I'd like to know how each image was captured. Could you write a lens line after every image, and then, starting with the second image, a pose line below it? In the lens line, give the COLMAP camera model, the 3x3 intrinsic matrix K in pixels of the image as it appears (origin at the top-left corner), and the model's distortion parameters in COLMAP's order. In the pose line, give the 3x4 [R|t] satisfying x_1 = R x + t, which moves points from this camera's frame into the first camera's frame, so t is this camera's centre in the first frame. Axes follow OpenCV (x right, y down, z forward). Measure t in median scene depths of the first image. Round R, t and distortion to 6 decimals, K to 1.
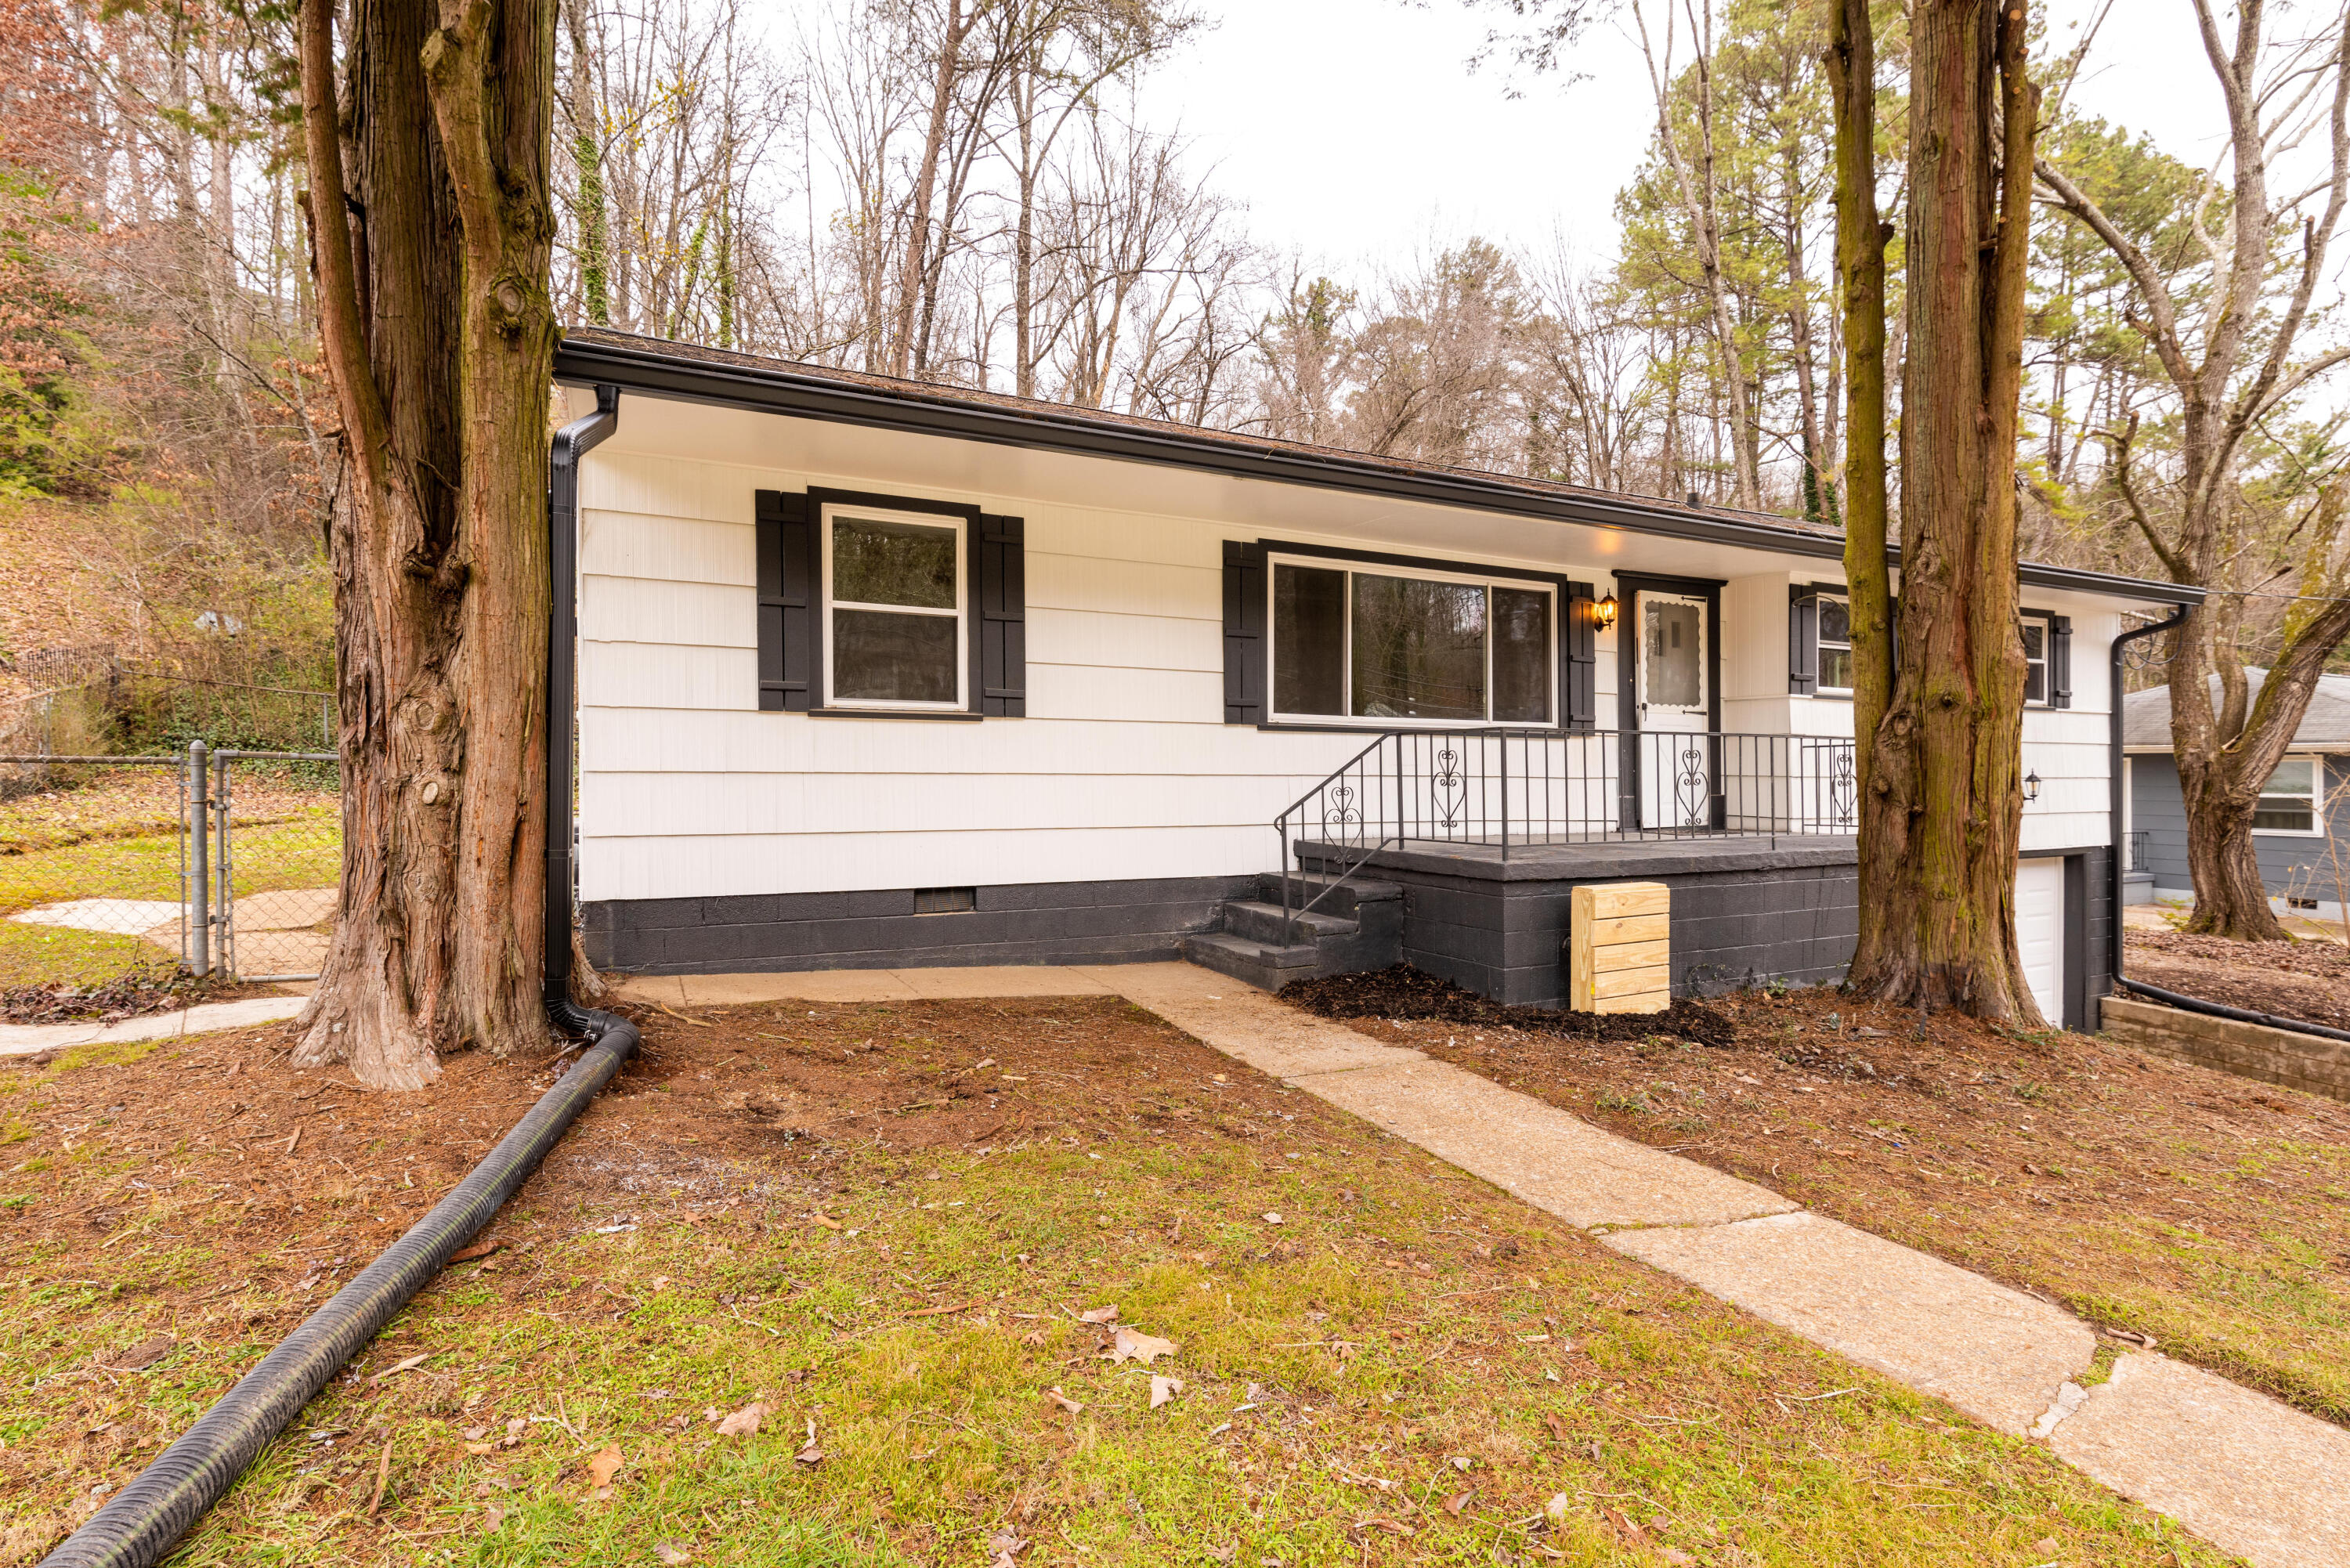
lens RADIAL K [[1116.7, 0, 1173.4], [0, 1116.7, 716.7], [0, 0, 1]] dist [0.002353, 0.000333]
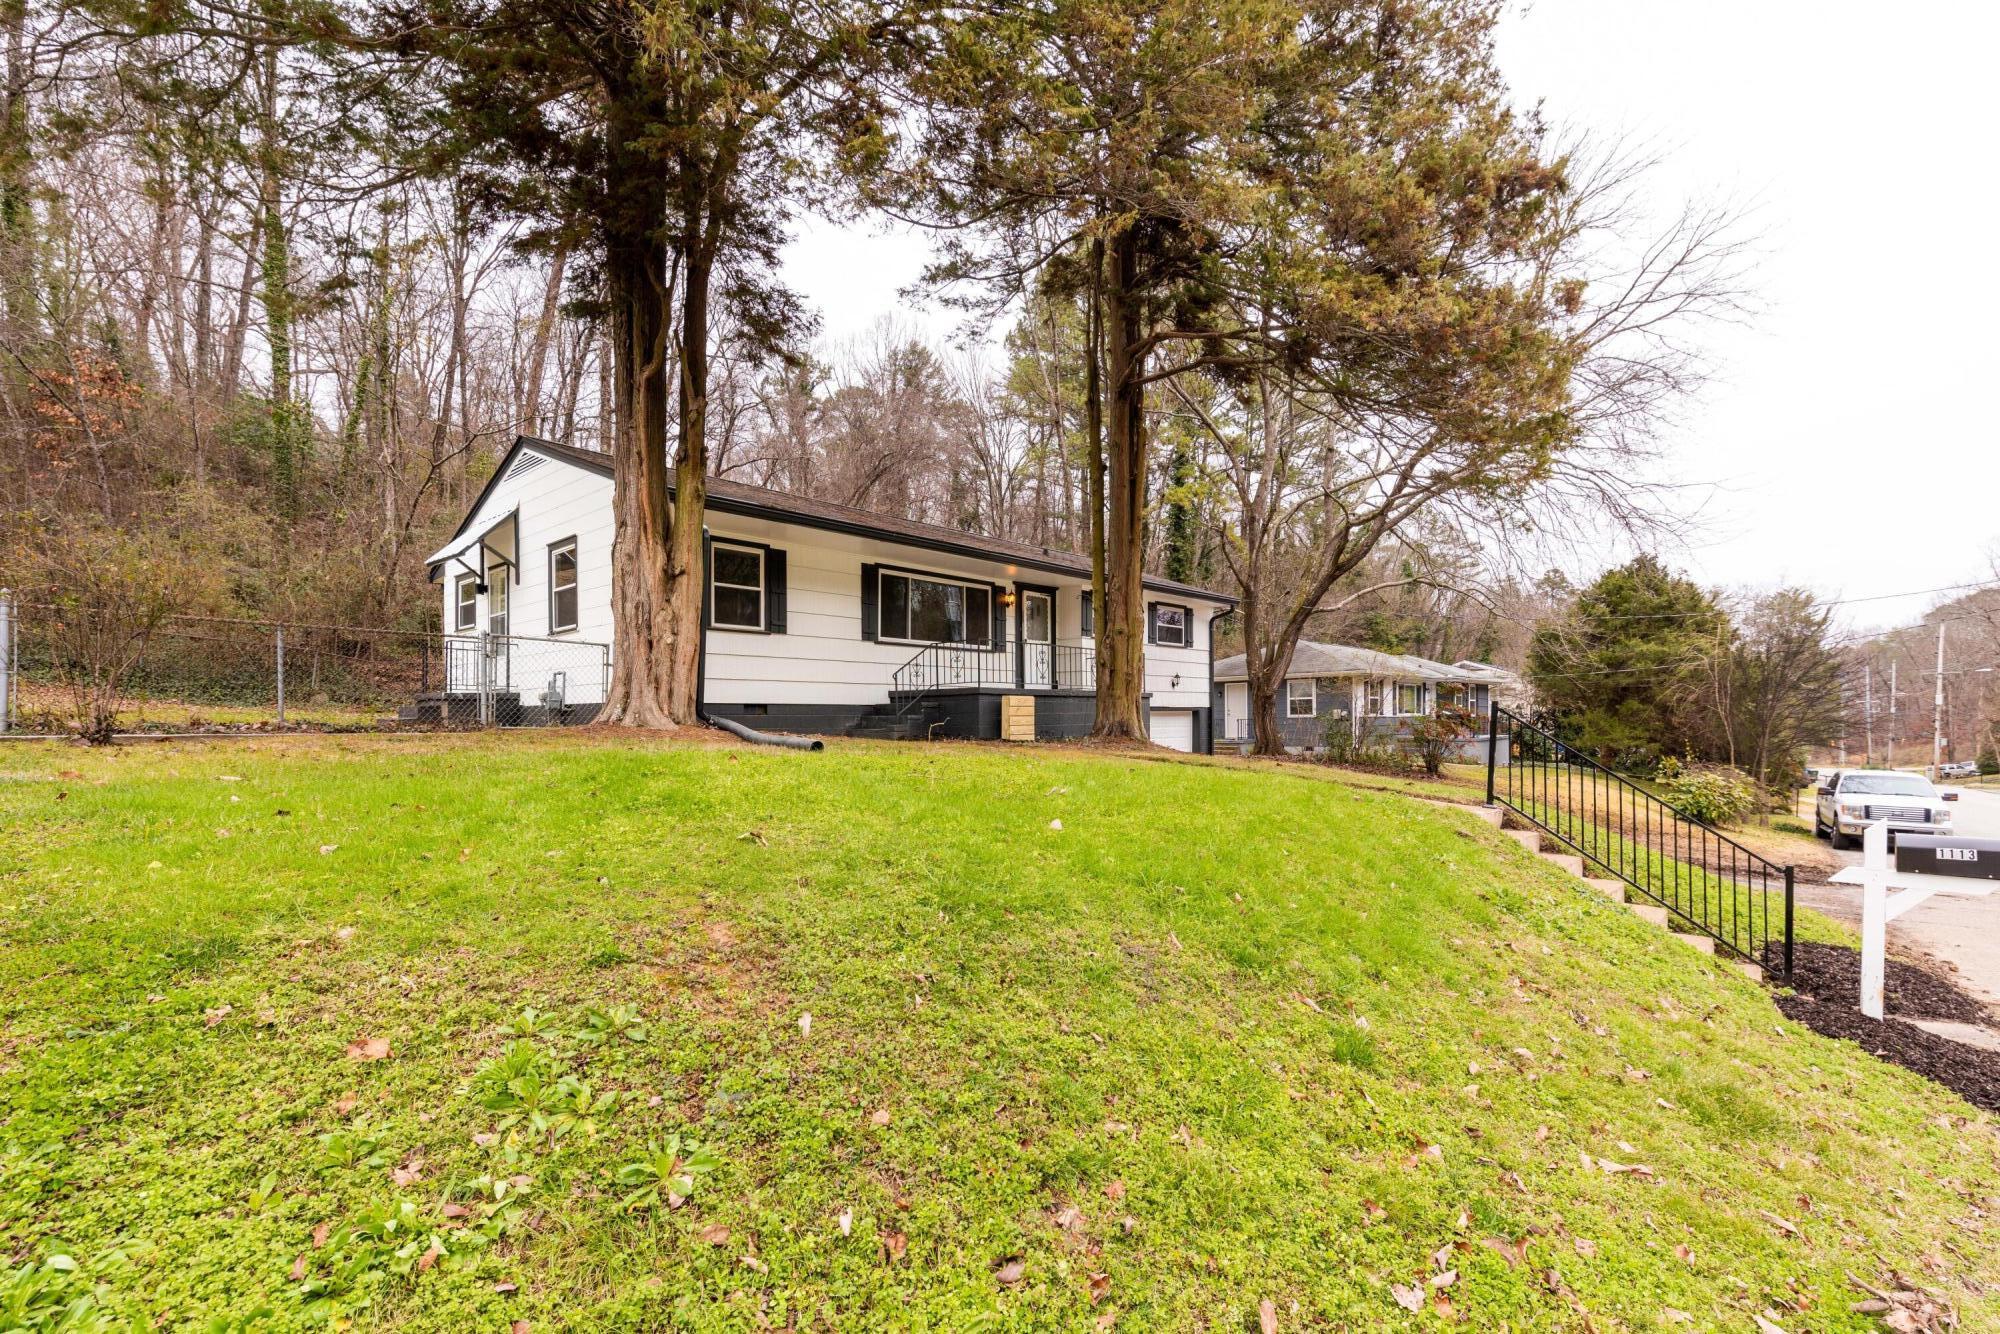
lens RADIAL K [[875.4, 0, 988.6], [0, 875.4, 634.6], [0, 0, 1]] dist [0.000446, -0.000103]
pose [[0.936209, 0.019694, 0.350893, -0.360995], [-0.000947, 0.998566, -0.053520, 0.095082], [-0.351444, 0.049774, 0.934885, -0.840177]]
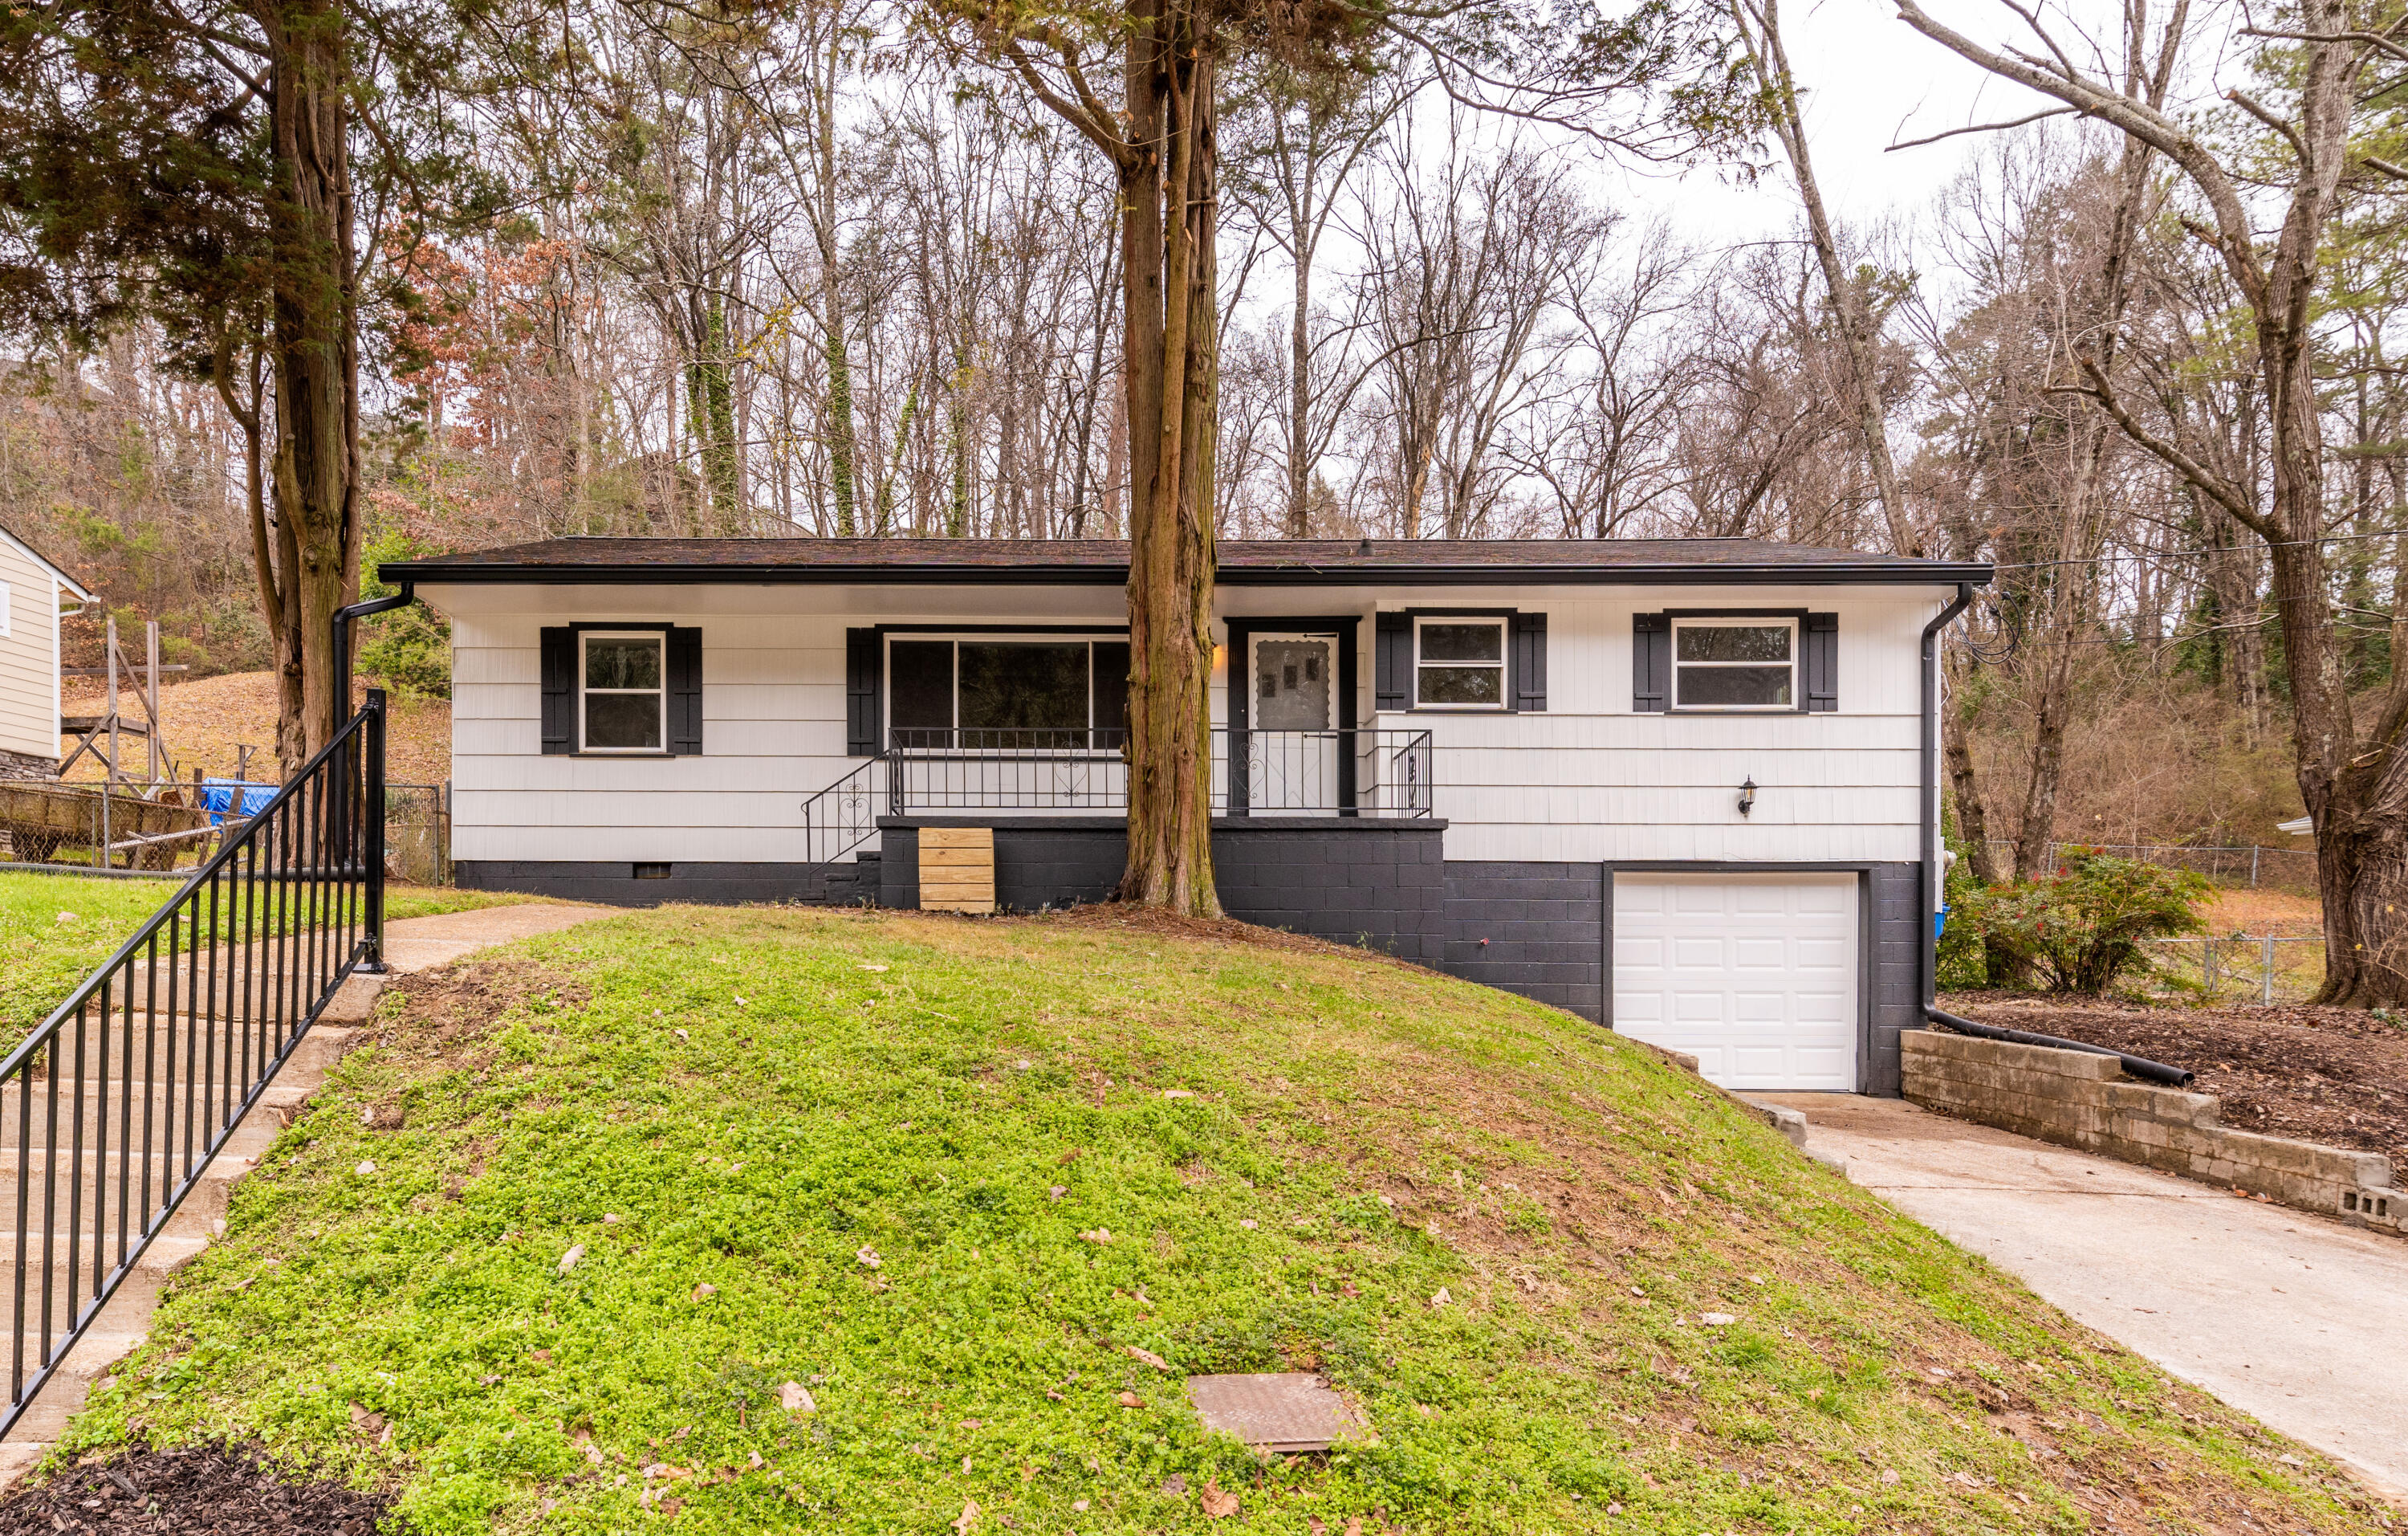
lens RADIAL K [[1426.0, 0, 1070.2], [0, 1426.0, 876.3], [0, 0, 1]] dist [0.003584, -0.003557]
pose [[0.889802, -0.032949, -0.455155, 1.148755], [0.020496, 0.999269, -0.032268, 0.229524], [0.455886, 0.019383, 0.889827, -0.496985]]
